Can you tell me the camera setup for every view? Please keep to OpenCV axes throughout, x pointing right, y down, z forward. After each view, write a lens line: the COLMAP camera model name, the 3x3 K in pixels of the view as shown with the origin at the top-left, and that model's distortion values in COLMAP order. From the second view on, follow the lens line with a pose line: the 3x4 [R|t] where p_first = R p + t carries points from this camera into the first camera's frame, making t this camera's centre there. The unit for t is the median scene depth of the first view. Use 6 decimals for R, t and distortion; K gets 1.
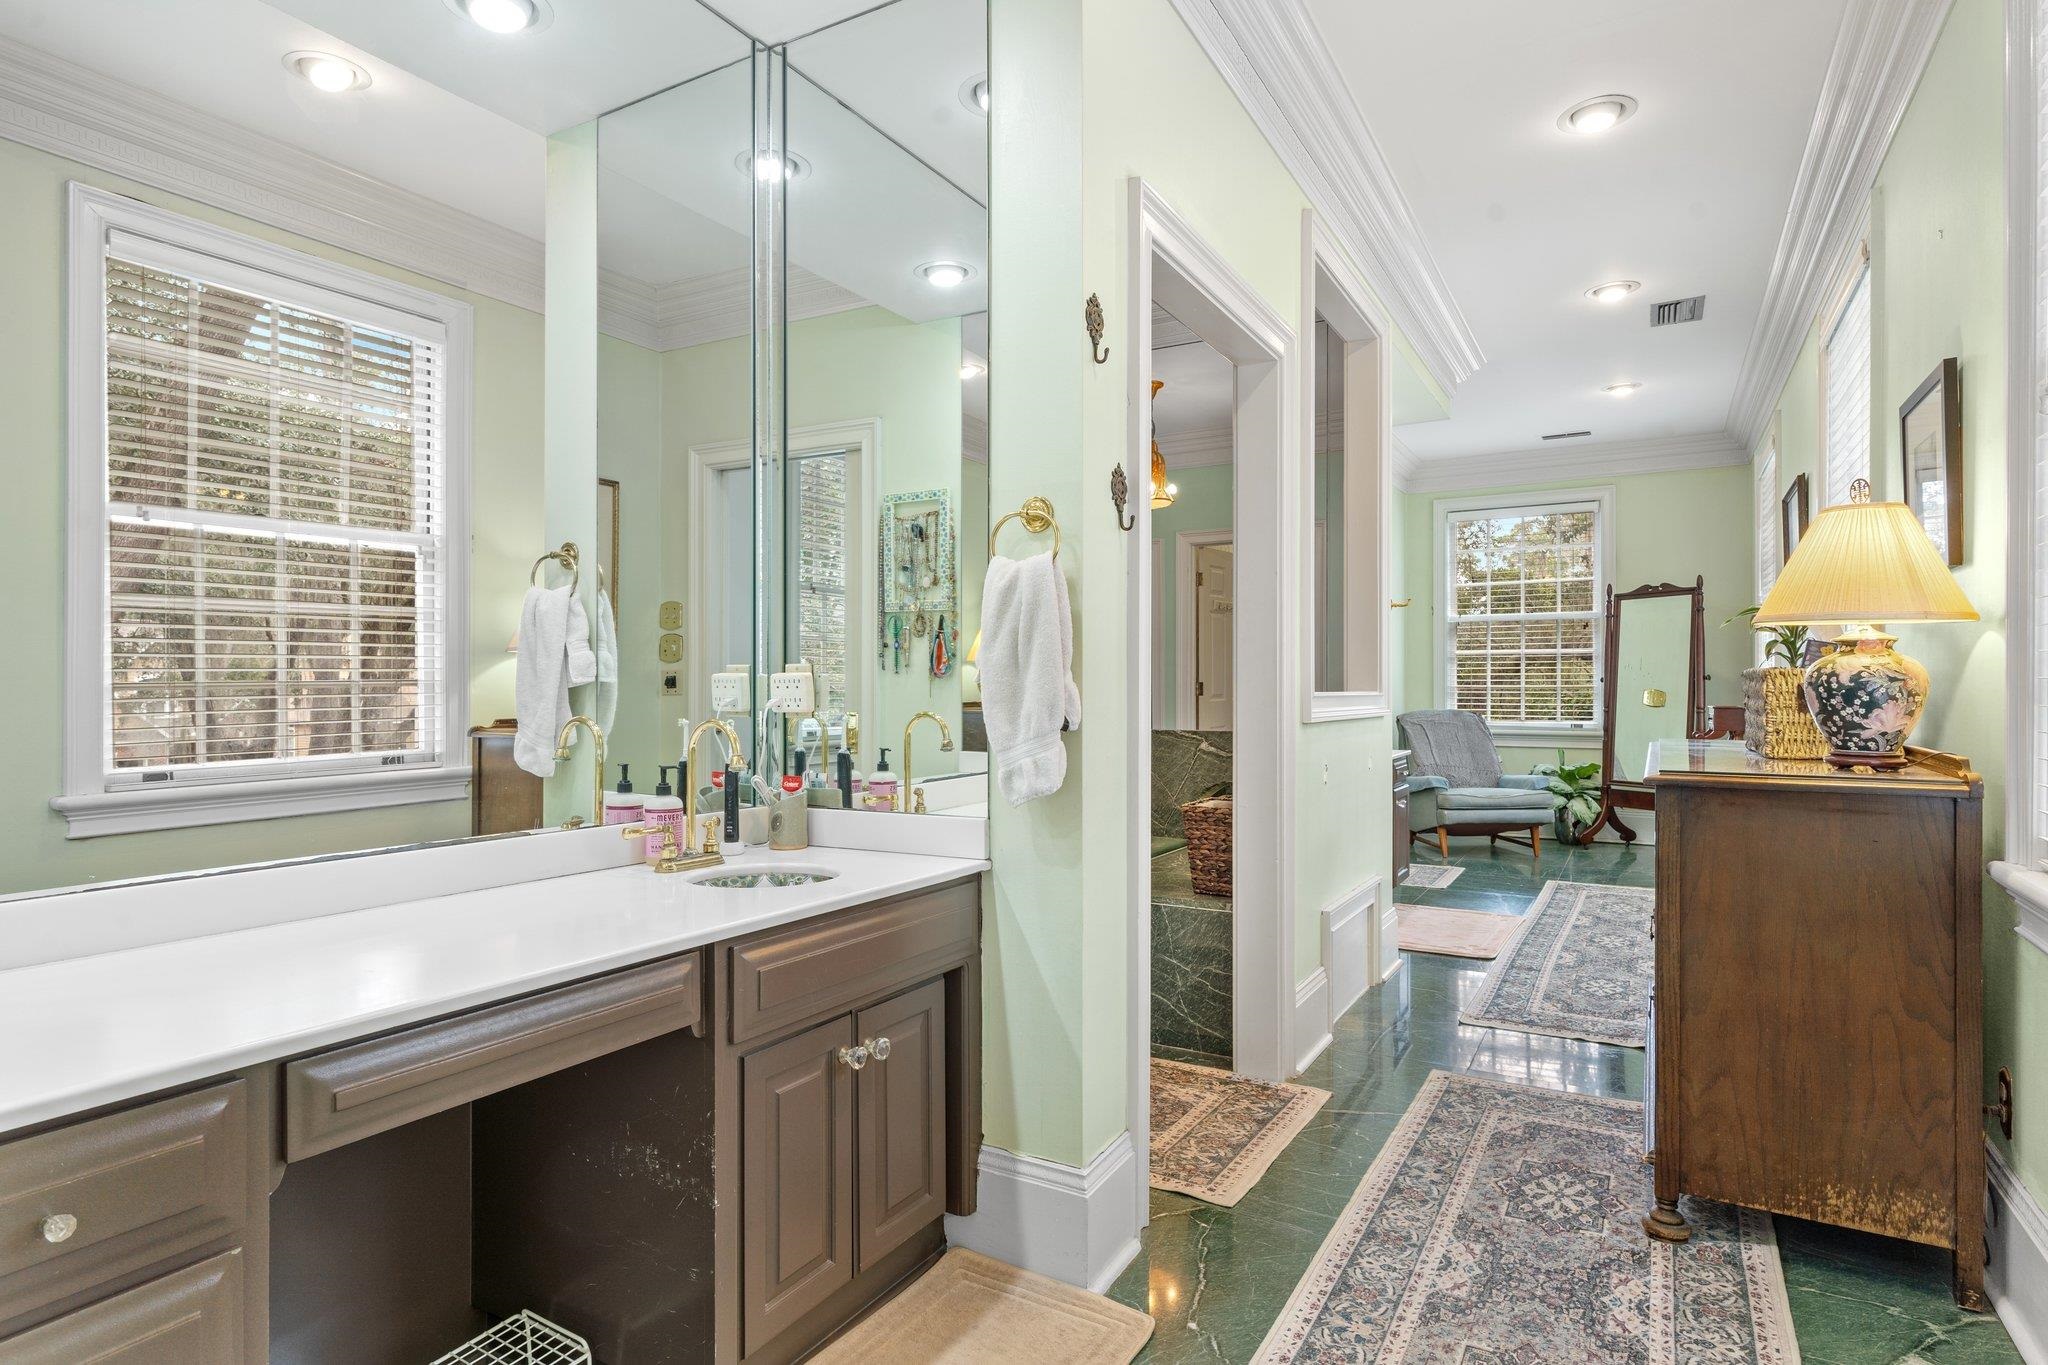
lens RADIAL K [[1082.4, 0, 1013.2], [0, 1082.4, 691.3], [0, 0, 1]] dist [0.000888, 0.000836]
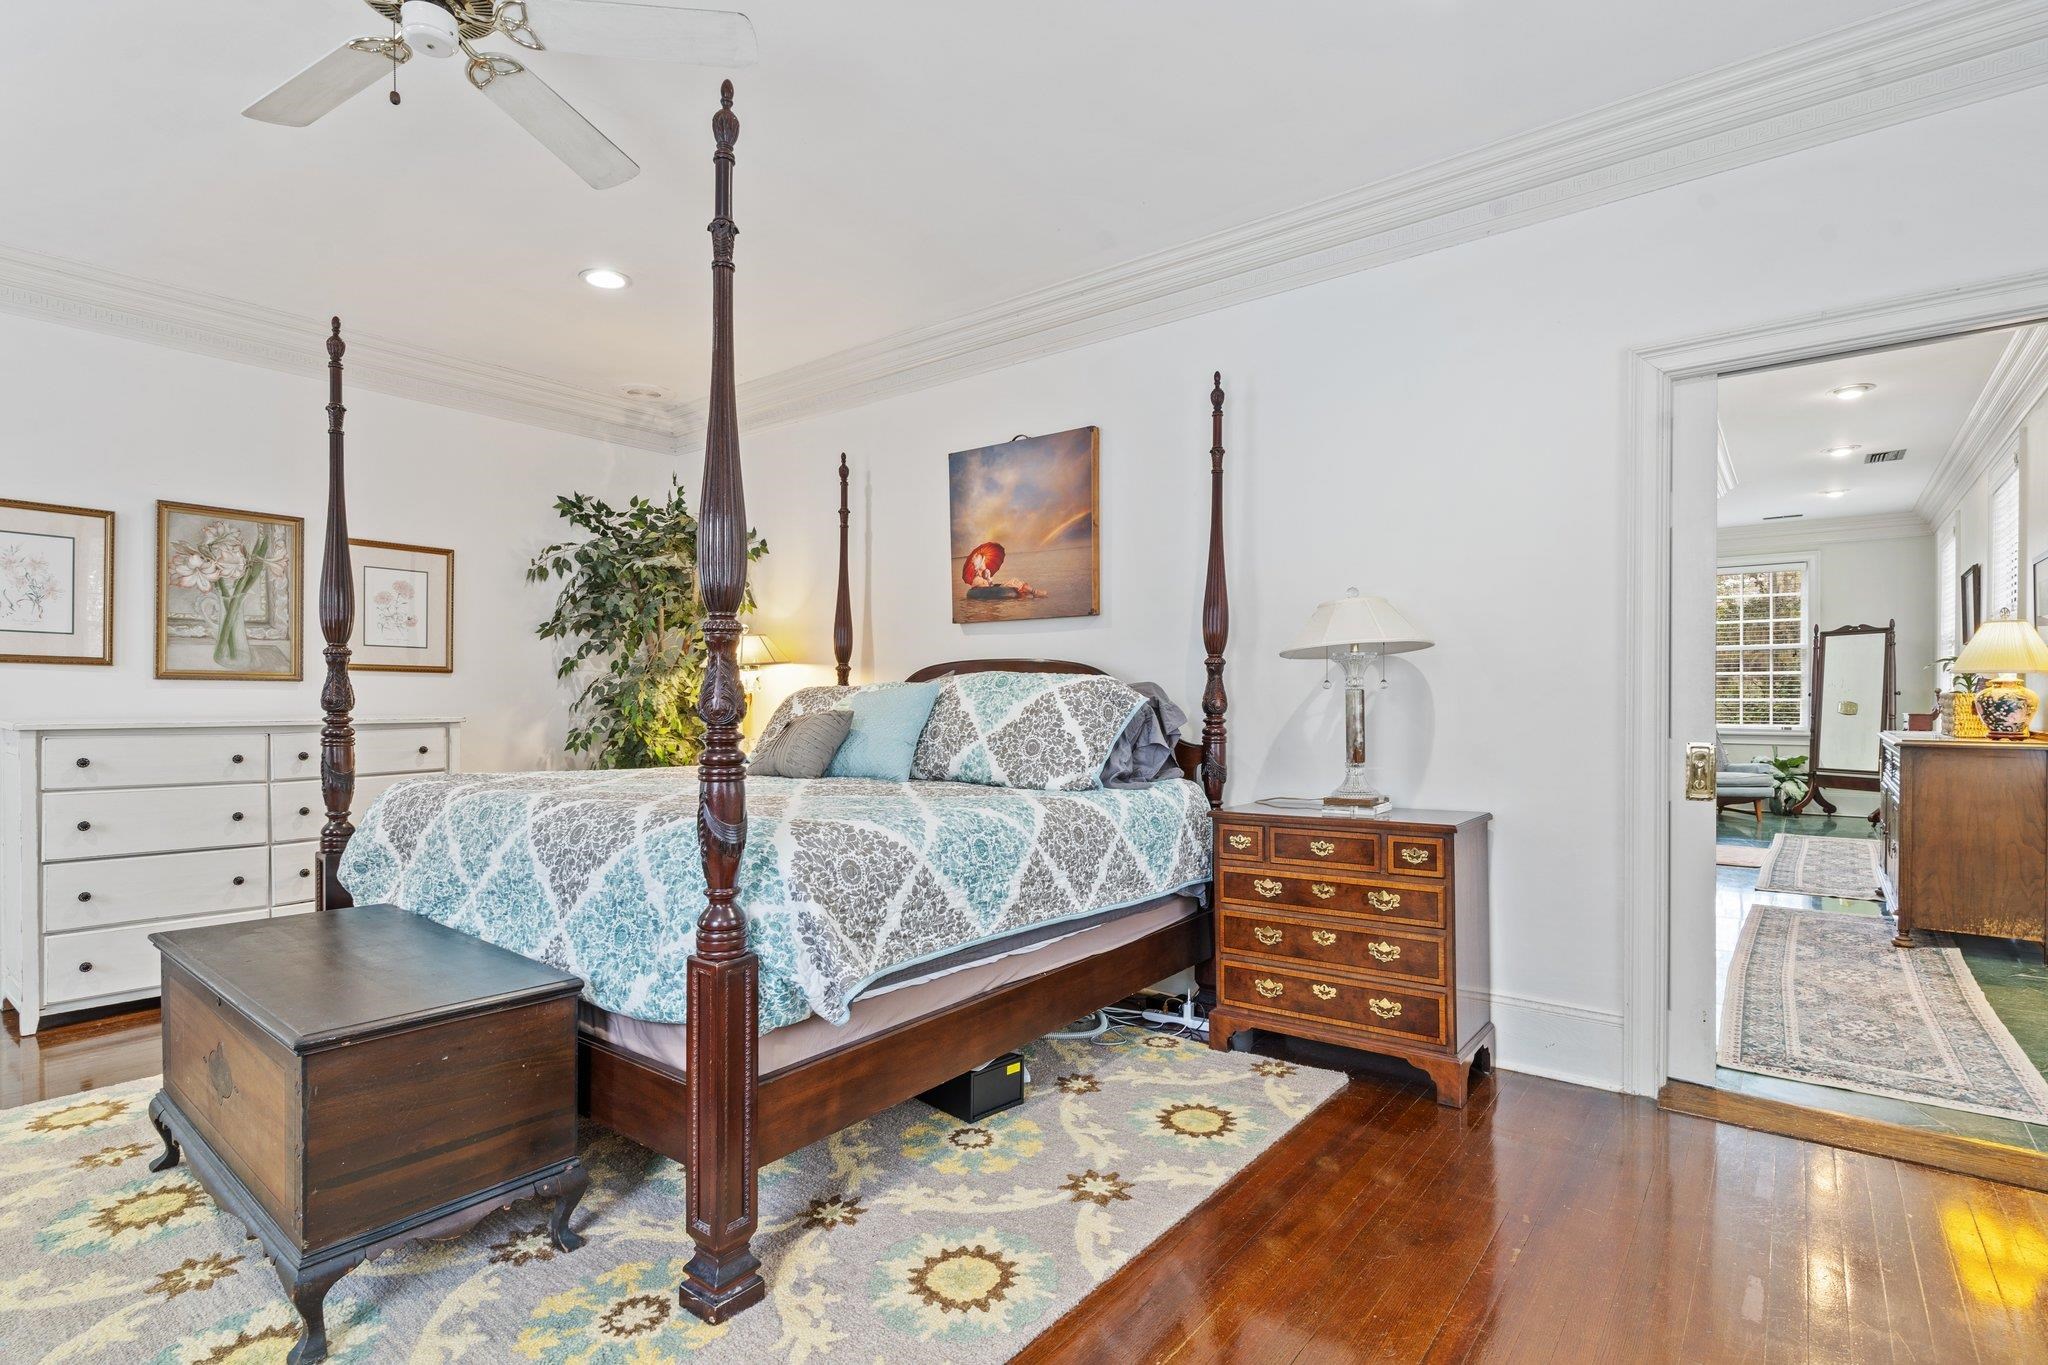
lens RADIAL K [[1002.2, 0, 1001.6], [0, 1002.2, 705.7], [0, 0, 1]] dist [0.002825, -0.000332]
pose [[0.990134, 0.003636, -0.140073, -0.409471], [-0.002812, 0.999978, 0.006085, -0.002012], [0.140092, -0.005631, 0.990122, -0.563927]]
